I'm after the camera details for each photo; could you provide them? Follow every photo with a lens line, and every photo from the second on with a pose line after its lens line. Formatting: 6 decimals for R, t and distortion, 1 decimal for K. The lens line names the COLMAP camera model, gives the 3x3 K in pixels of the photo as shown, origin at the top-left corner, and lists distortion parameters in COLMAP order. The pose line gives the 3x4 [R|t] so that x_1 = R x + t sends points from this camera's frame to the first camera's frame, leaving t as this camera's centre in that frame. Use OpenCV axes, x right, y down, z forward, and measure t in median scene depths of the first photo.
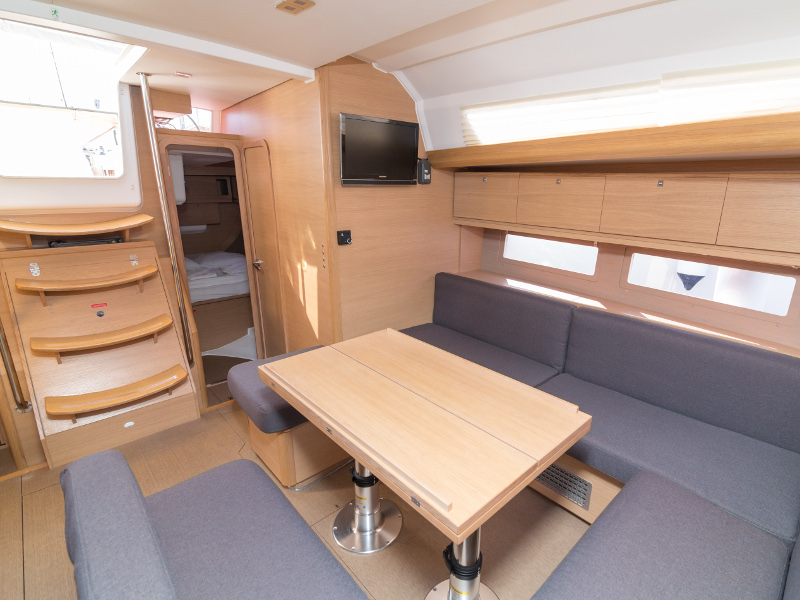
lens RADIAL K [[408.1, 0, 448.8], [0, 408.1, 296.5], [0, 0, 1]] dist [-0.002582, -0.000822]
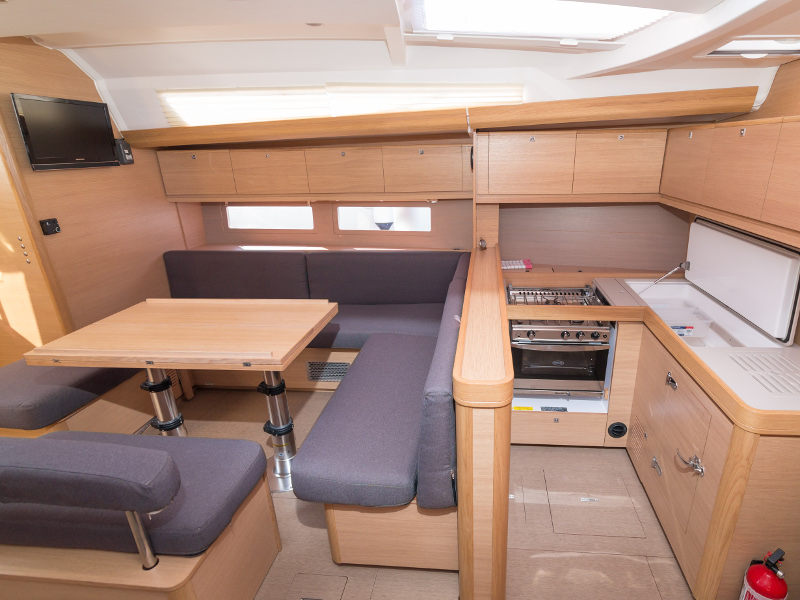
lens RADIAL K [[417.9, 0, 451.7], [0, 417.9, 298.0], [0, 0, 1]] dist [-0.002642, -0.000463]
pose [[0.768421, -0.248072, 0.589906, -0.143718], [0.210242, 0.968503, 0.133417, 0.078105], [-0.604423, 0.021503, 0.796373, -0.311238]]
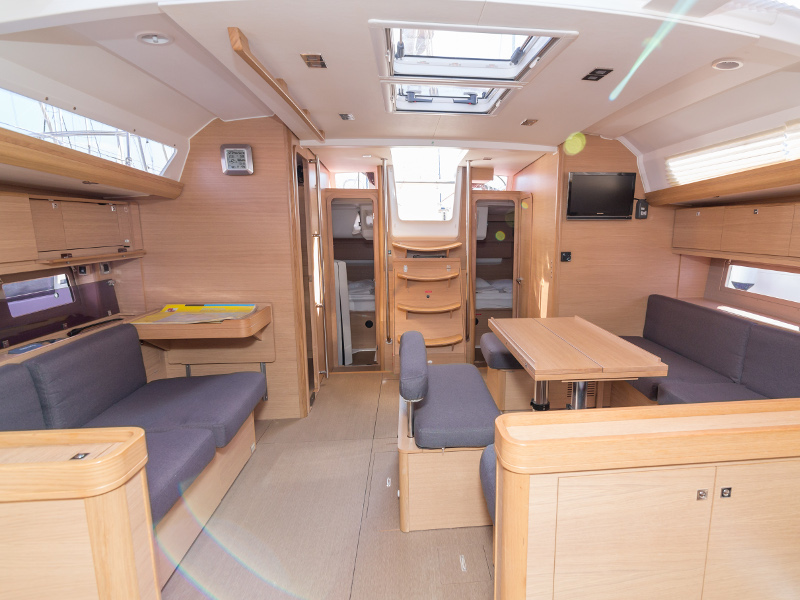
lens RADIAL K [[432.0, 0, 449.1], [0, 432.0, 298.2], [0, 0, 1]] dist [0.000116, 0.000422]
pose [[0.771771, 0.085503, -0.630126, 0.363010], [-0.160910, 0.984929, -0.063434, 0.147277], [0.615206, 0.150350, 0.773897, -0.357999]]
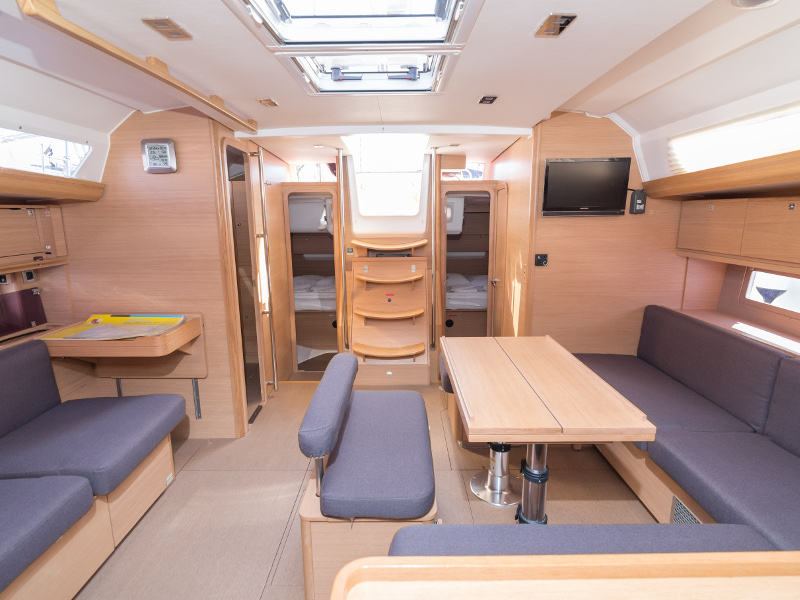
lens RADIAL K [[431.5, 0, 395.5], [0, 431.5, 296.2], [0, 0, 1]] dist [-0.000748, -0.000638]
pose [[0.693175, 0.109300, -0.712434, 0.334820], [-0.173868, 0.984602, -0.018112, 0.052342], [0.699484, 0.136424, 0.701506, -0.151894]]
